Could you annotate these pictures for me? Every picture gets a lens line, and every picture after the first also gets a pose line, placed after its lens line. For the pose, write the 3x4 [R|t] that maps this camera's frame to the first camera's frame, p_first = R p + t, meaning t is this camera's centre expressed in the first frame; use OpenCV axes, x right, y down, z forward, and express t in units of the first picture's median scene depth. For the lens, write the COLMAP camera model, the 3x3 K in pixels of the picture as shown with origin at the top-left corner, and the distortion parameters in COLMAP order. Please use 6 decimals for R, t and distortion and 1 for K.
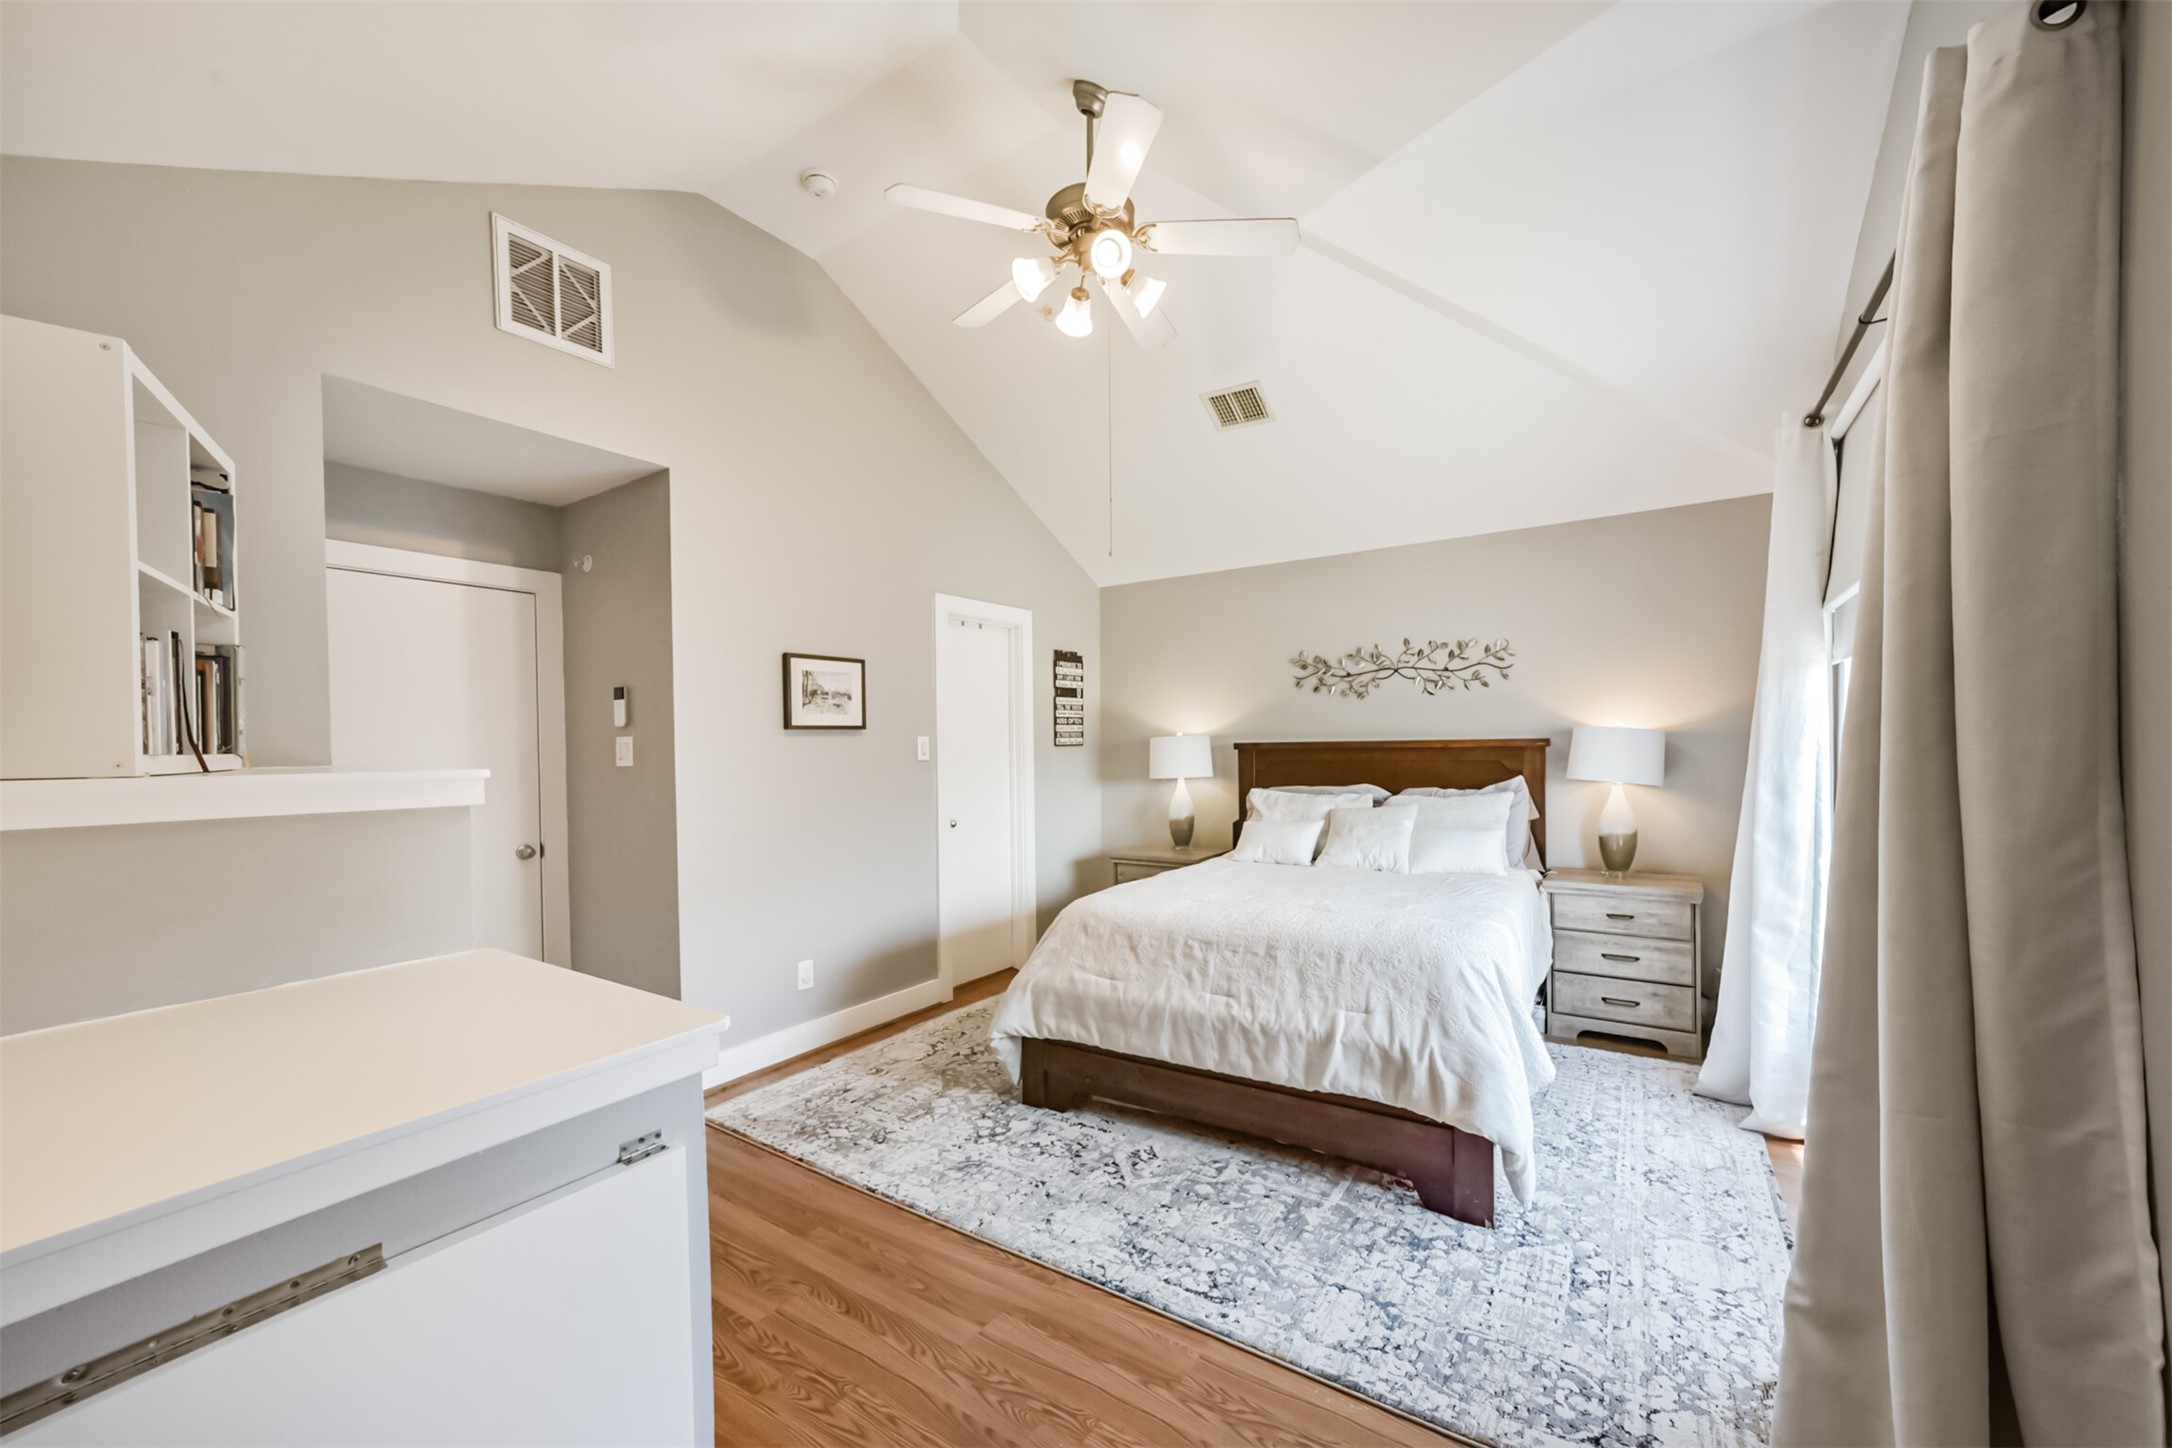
lens RADIAL K [[846.5, 0, 1098.2], [0, 846.5, 740.2], [0, 0, 1]] dist [-0.013766, 0.007084]
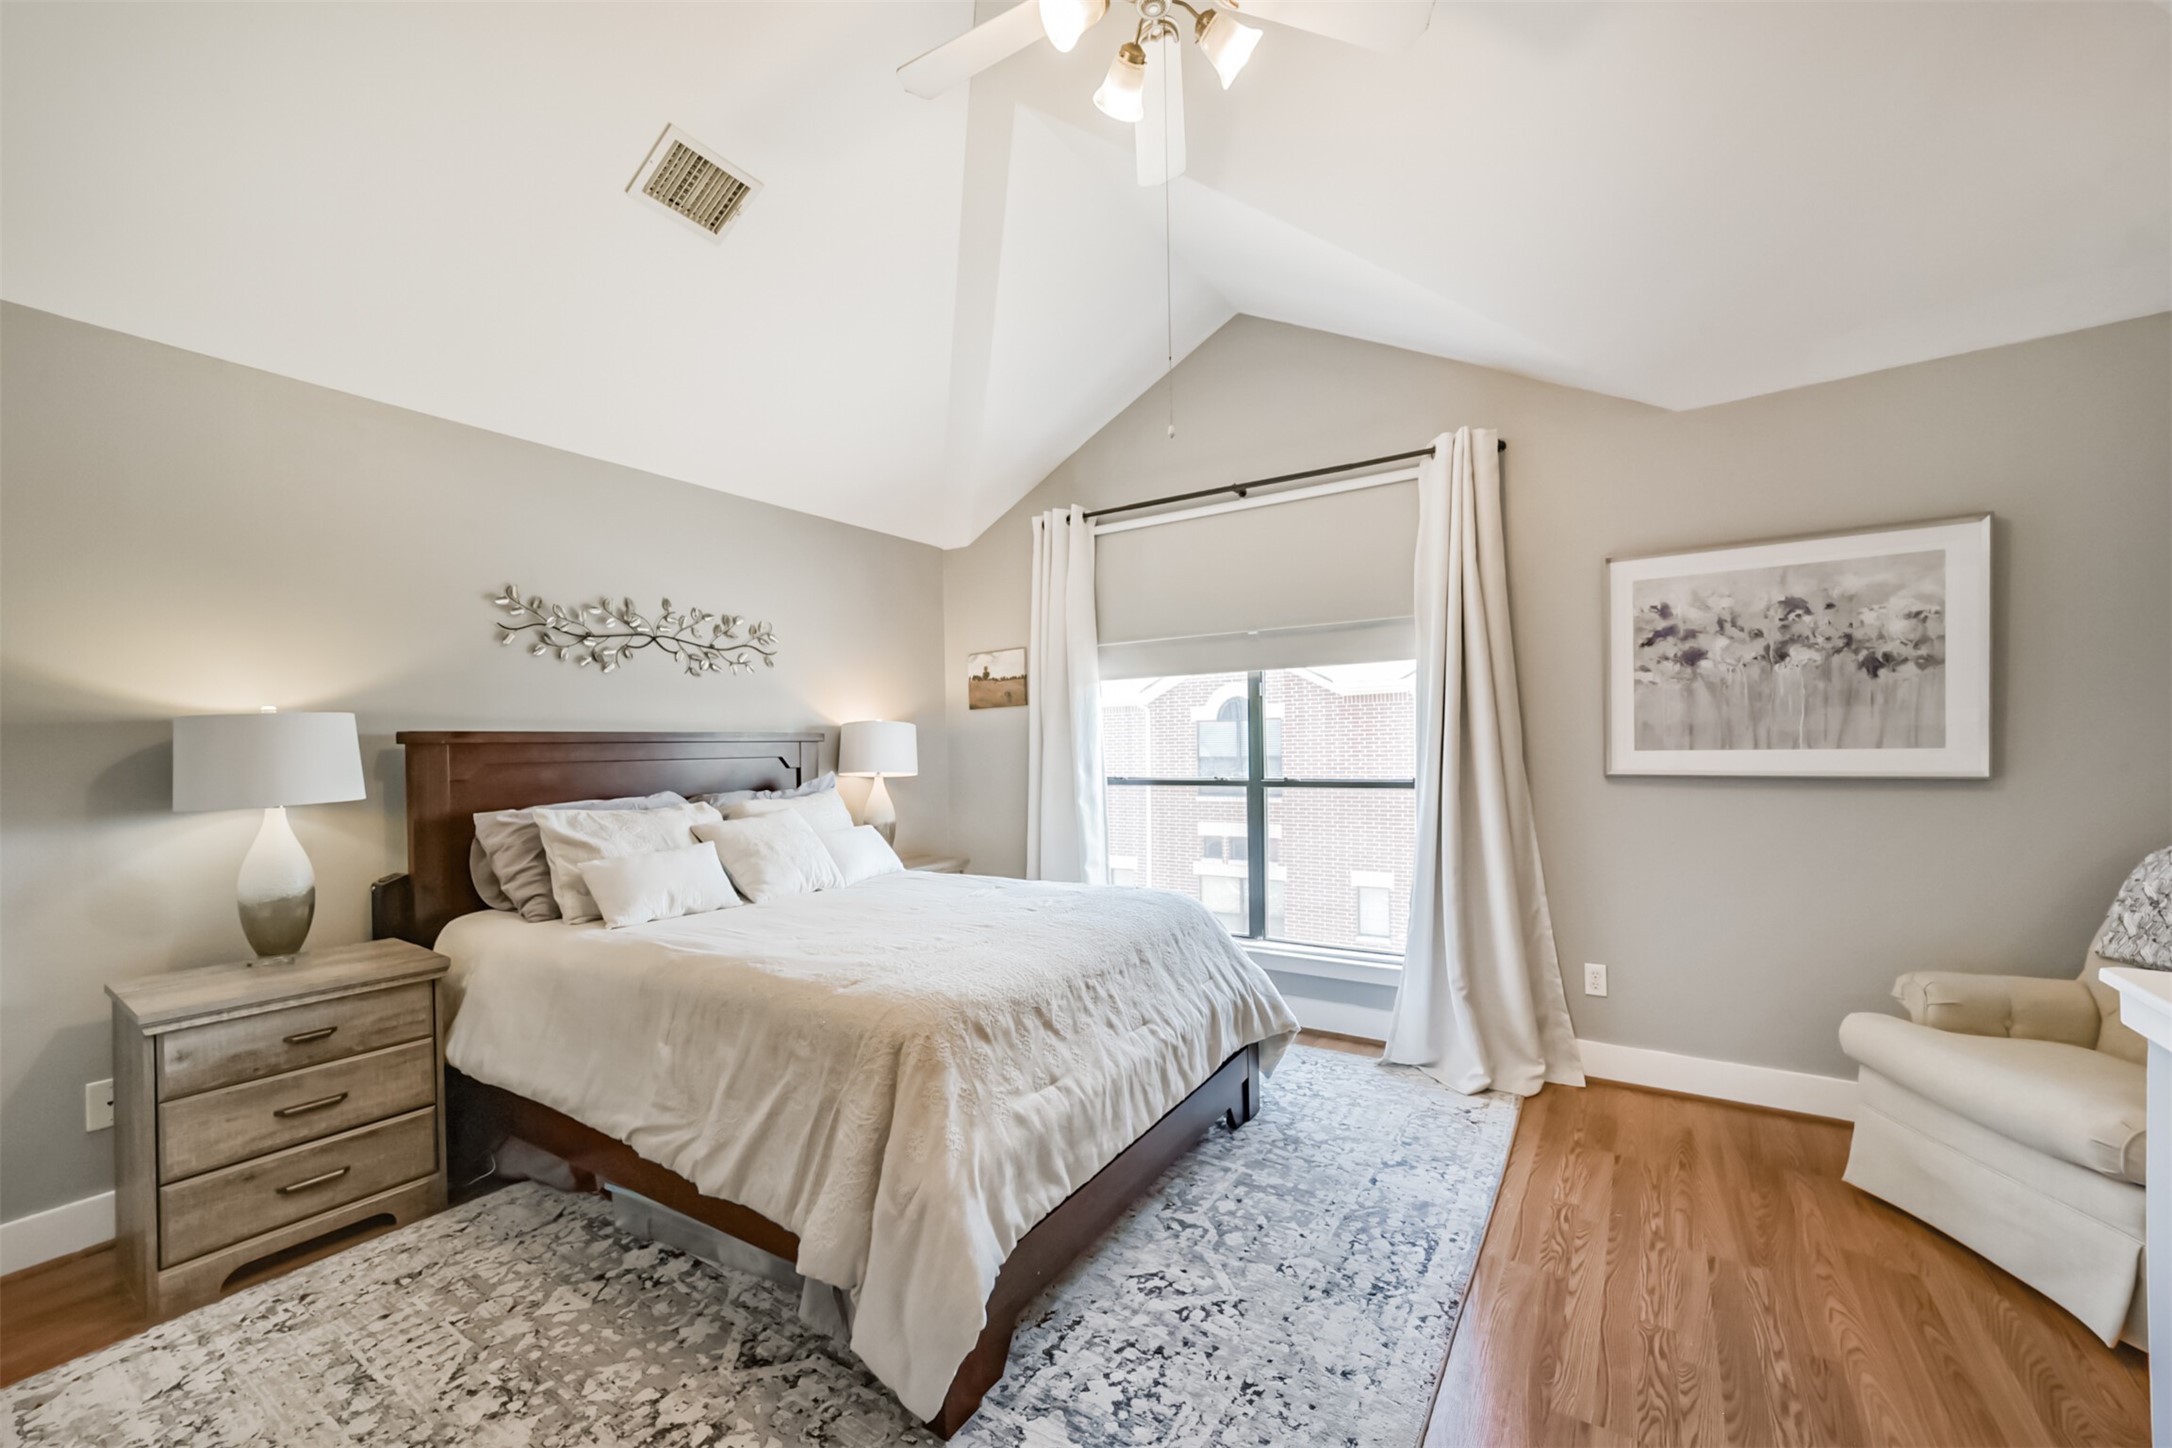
lens RADIAL K [[846.5, 0, 1102.5], [0, 846.5, 742.4], [0, 0, 1]] dist [-0.013766, 0.007084]
pose [[-0.019806, 0.018547, 0.999632, -0.500967], [0.010256, 0.999779, -0.018346, 0.033537], [-0.999751, 0.009889, -0.019992, 0.789016]]
